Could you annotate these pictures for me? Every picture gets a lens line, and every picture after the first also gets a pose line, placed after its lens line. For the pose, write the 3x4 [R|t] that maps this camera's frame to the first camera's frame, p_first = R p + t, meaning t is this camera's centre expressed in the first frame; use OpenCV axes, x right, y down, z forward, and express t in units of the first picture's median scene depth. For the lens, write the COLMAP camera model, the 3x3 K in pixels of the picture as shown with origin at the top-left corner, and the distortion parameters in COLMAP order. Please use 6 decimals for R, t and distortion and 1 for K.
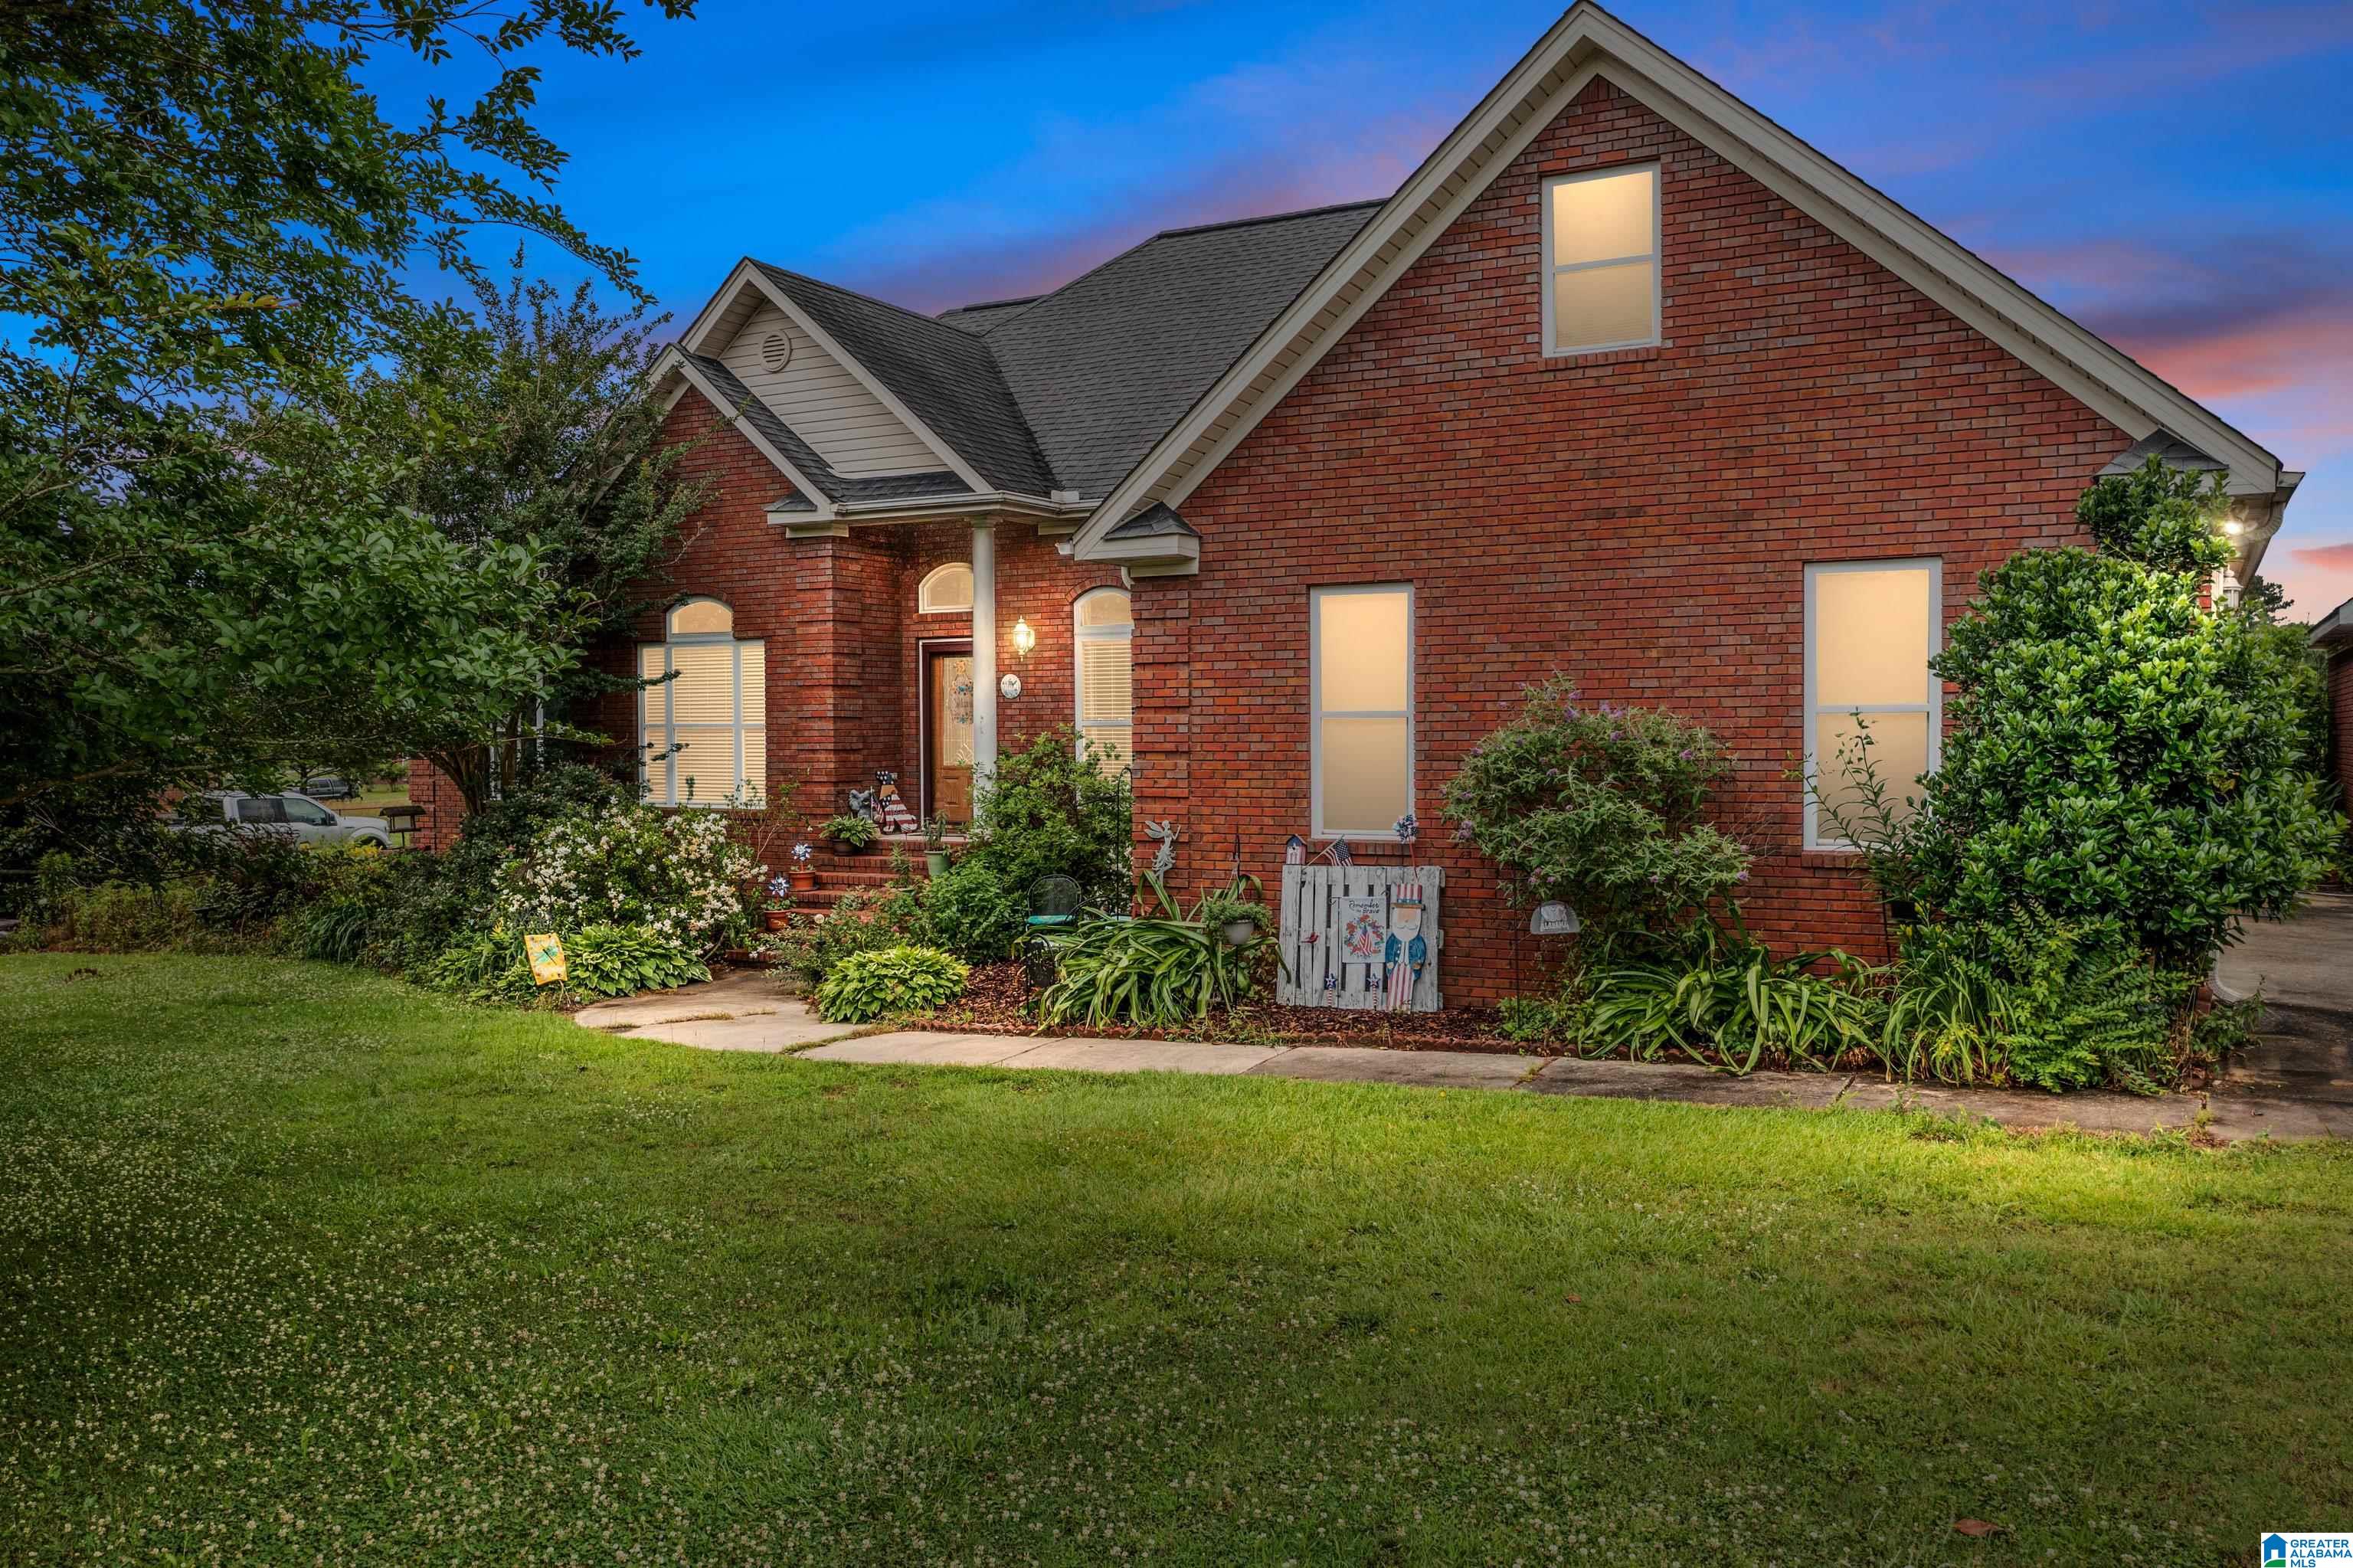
lens RADIAL K [[1880.7, 0, 1164.0], [0, 1880.7, 784.2], [0, 0, 1]] dist [-0.025060, 0.001576]
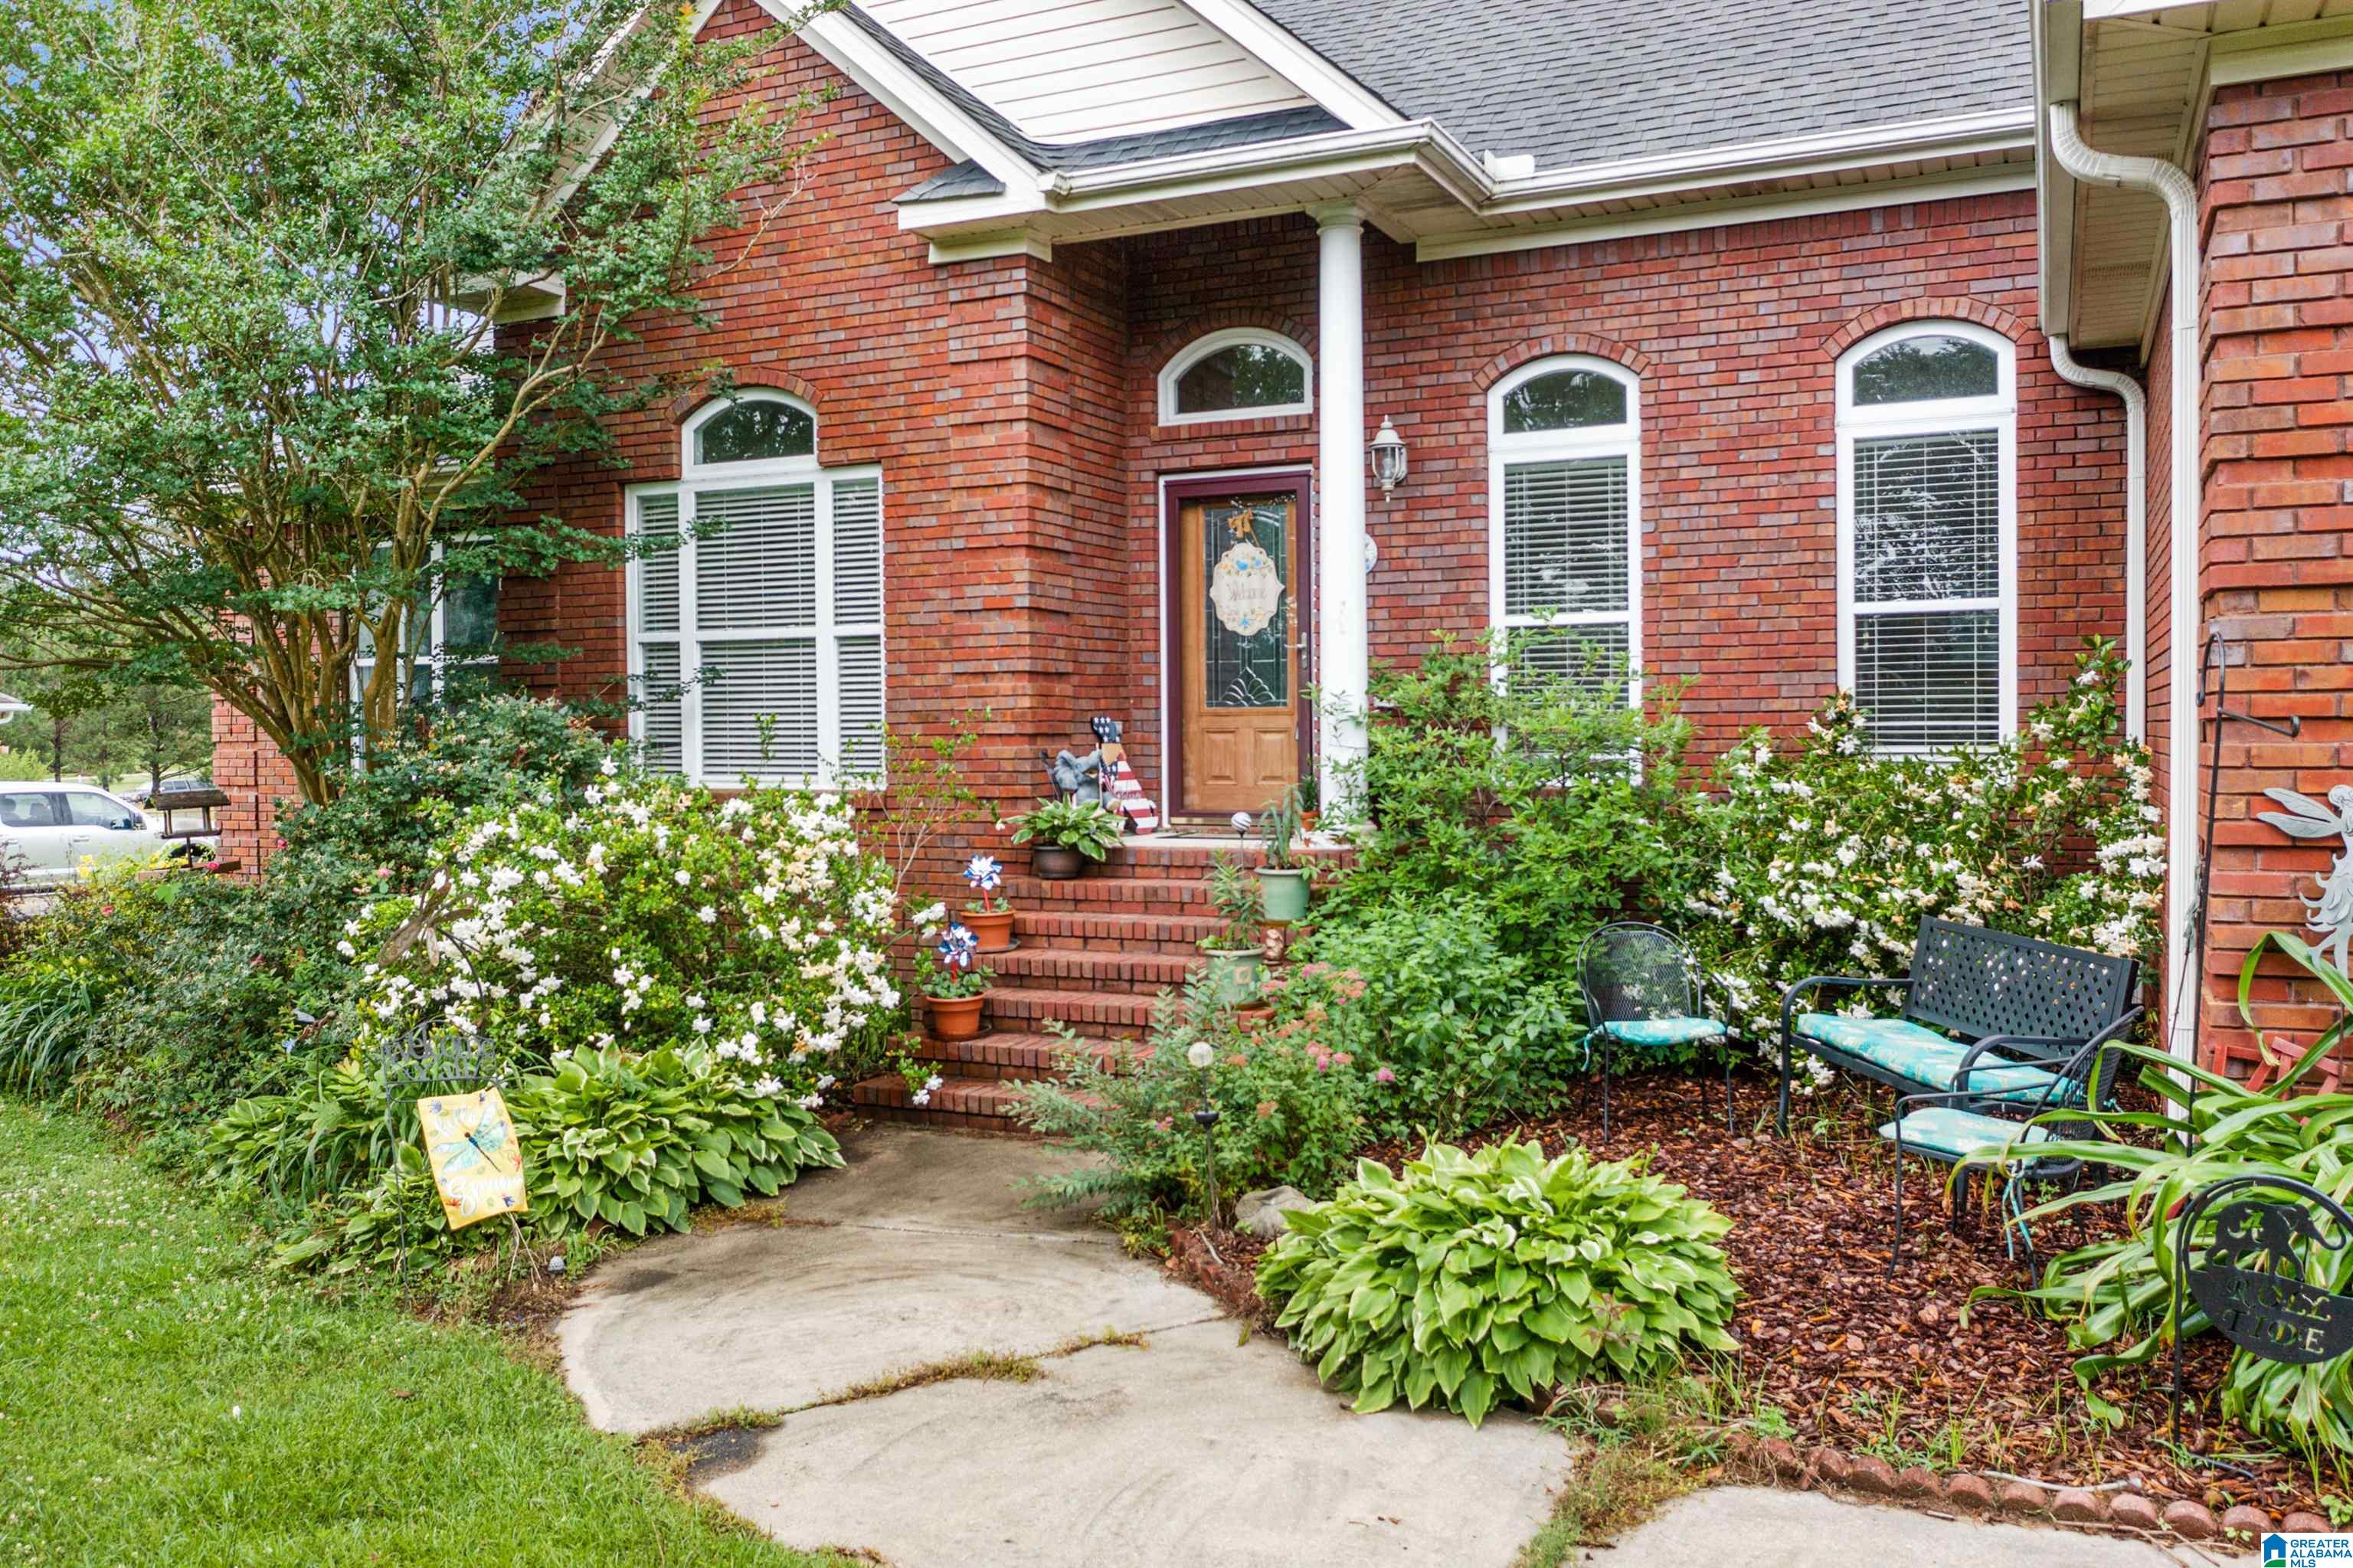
lens RADIAL K [[1862.4, 0, 1176.5], [0, 1862.4, 784.0], [0, 0, 1]] dist [-0.020533, 0.005572]
pose [[0.997918, -0.004566, 0.064328, -0.190527], [0.004662, 0.999988, -0.001343, 0.014854], [-0.064321, 0.001640, 0.997928, 0.554247]]
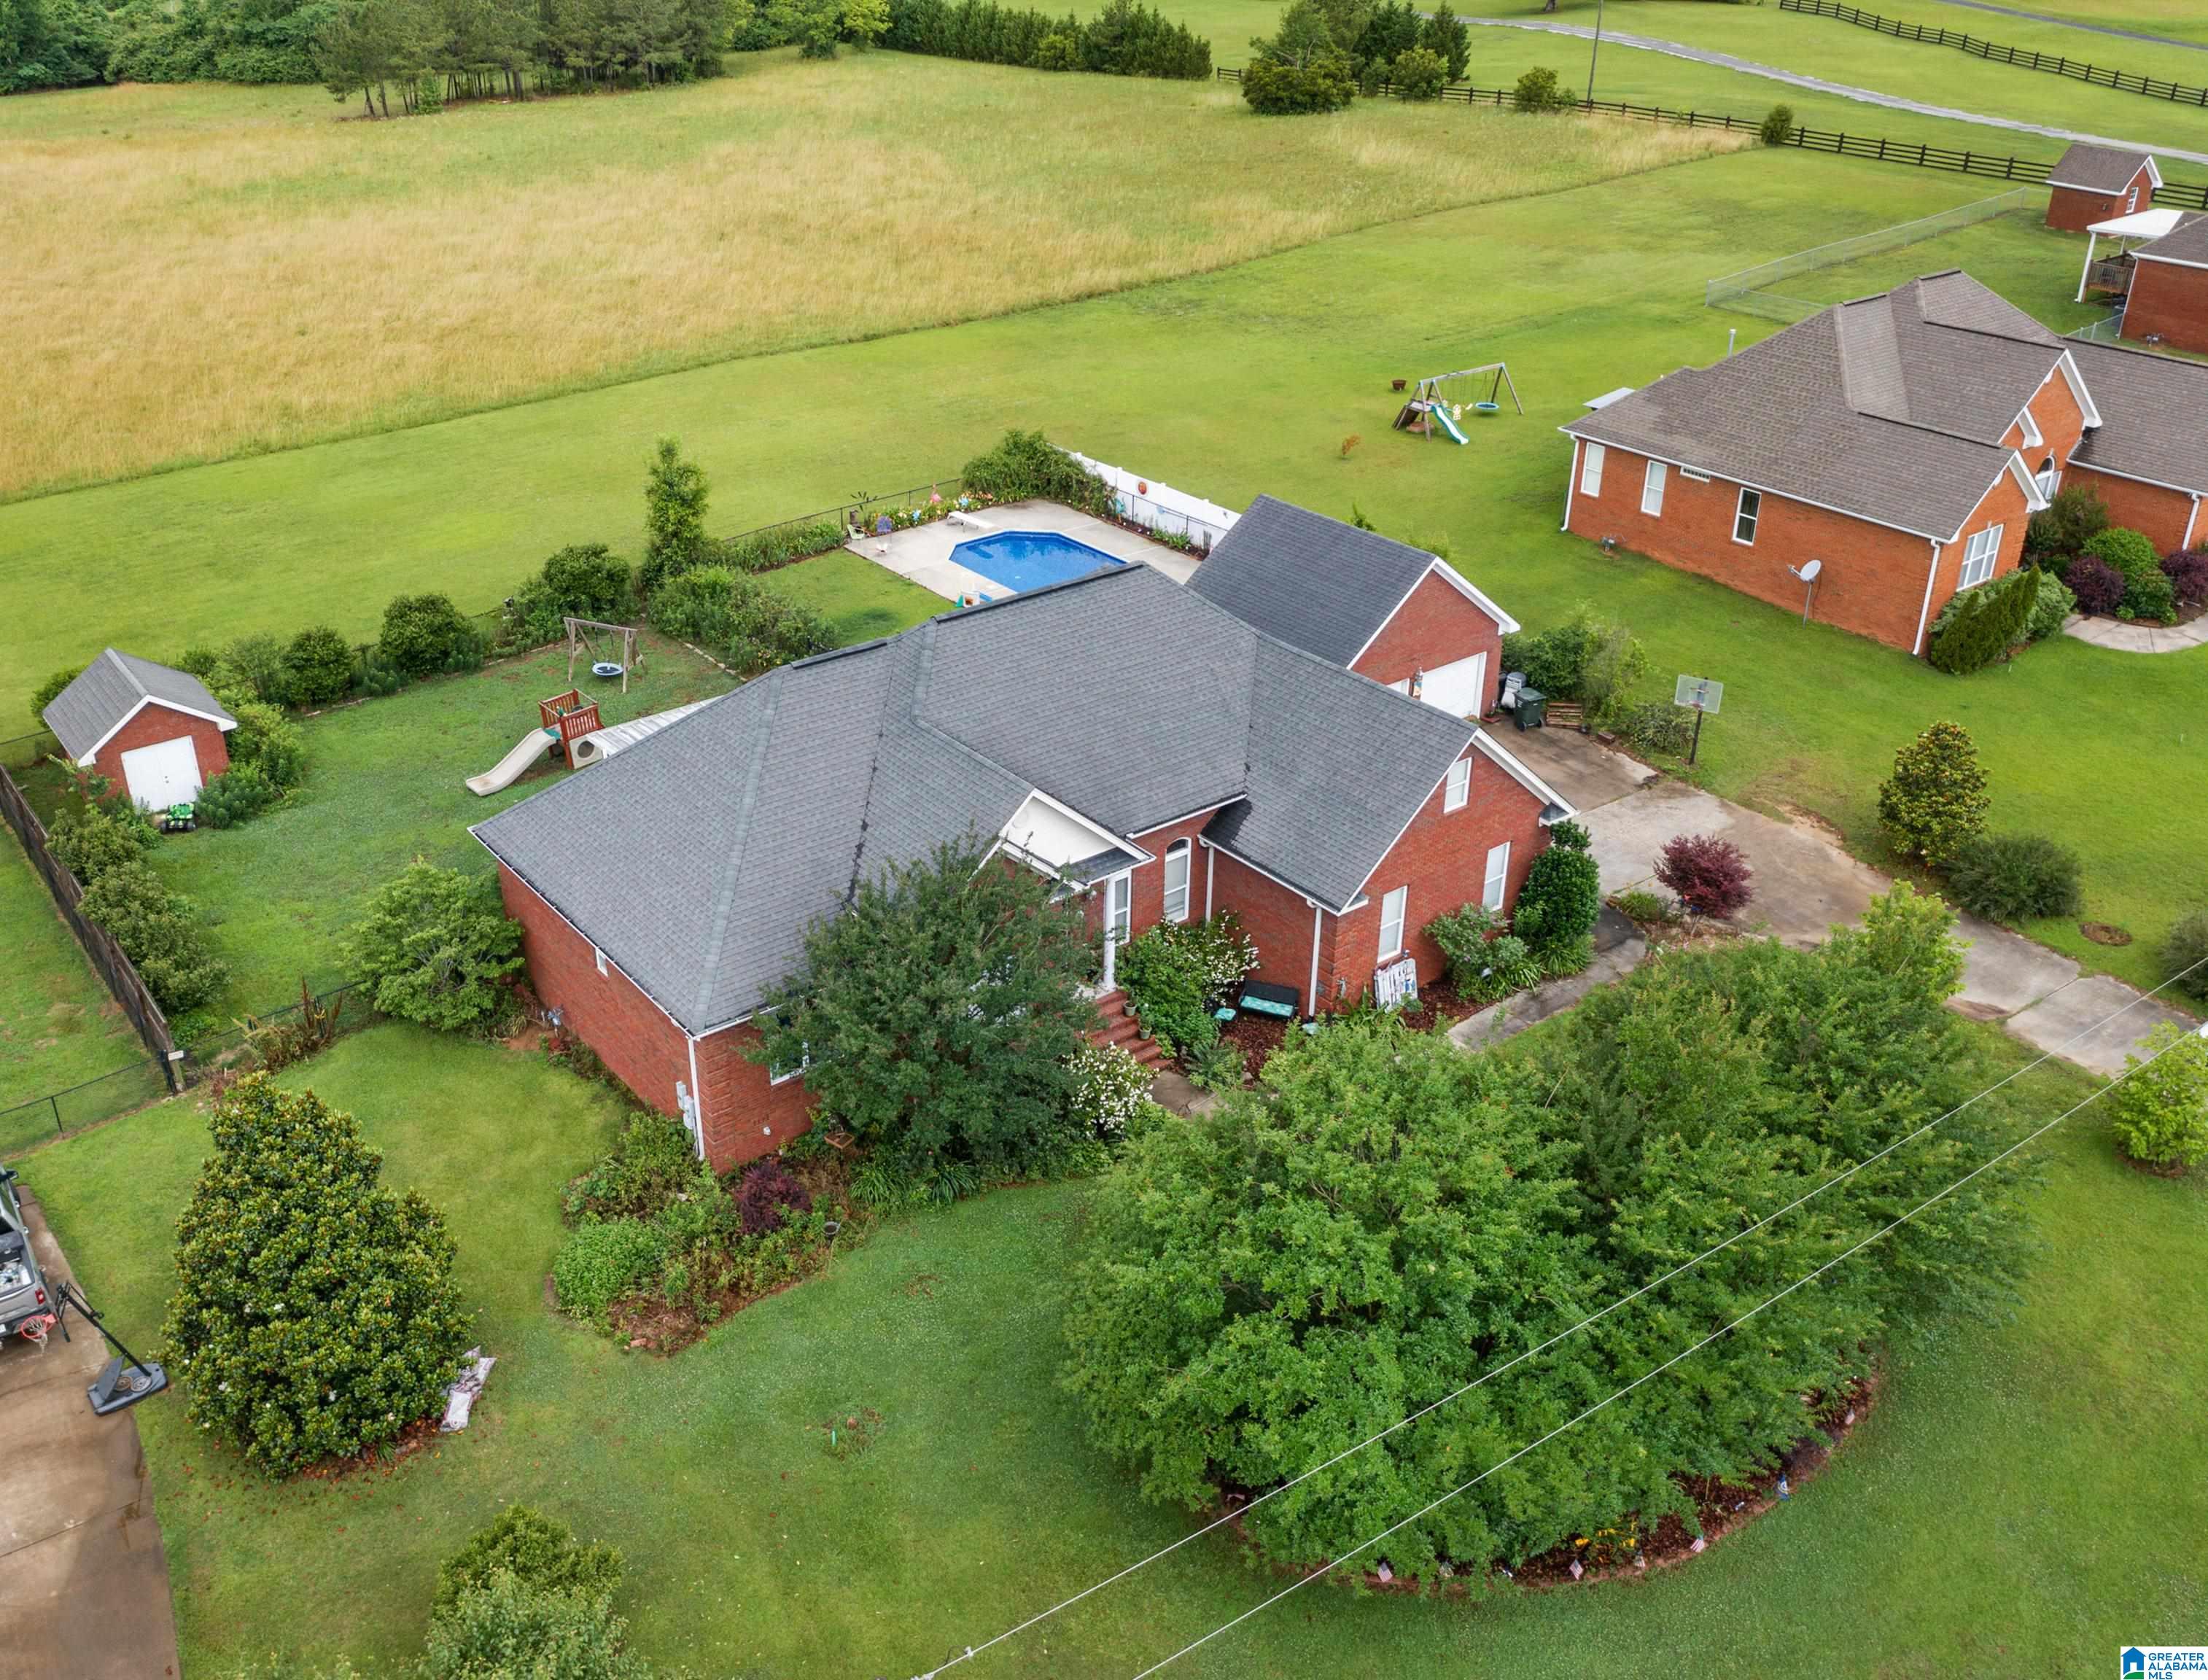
lens RADIAL K [[1985.7, 0, 1028.0], [0, 1985.7, 844.1], [0, 0, 1]] dist [-0.015531, 0.010760]
pose [[0.401529, -0.425136, 0.811193, -2.188958], [0.024967, 0.890482, 0.454332, -1.324495], [-0.915506, -0.162174, 0.368169, 0.272940]]
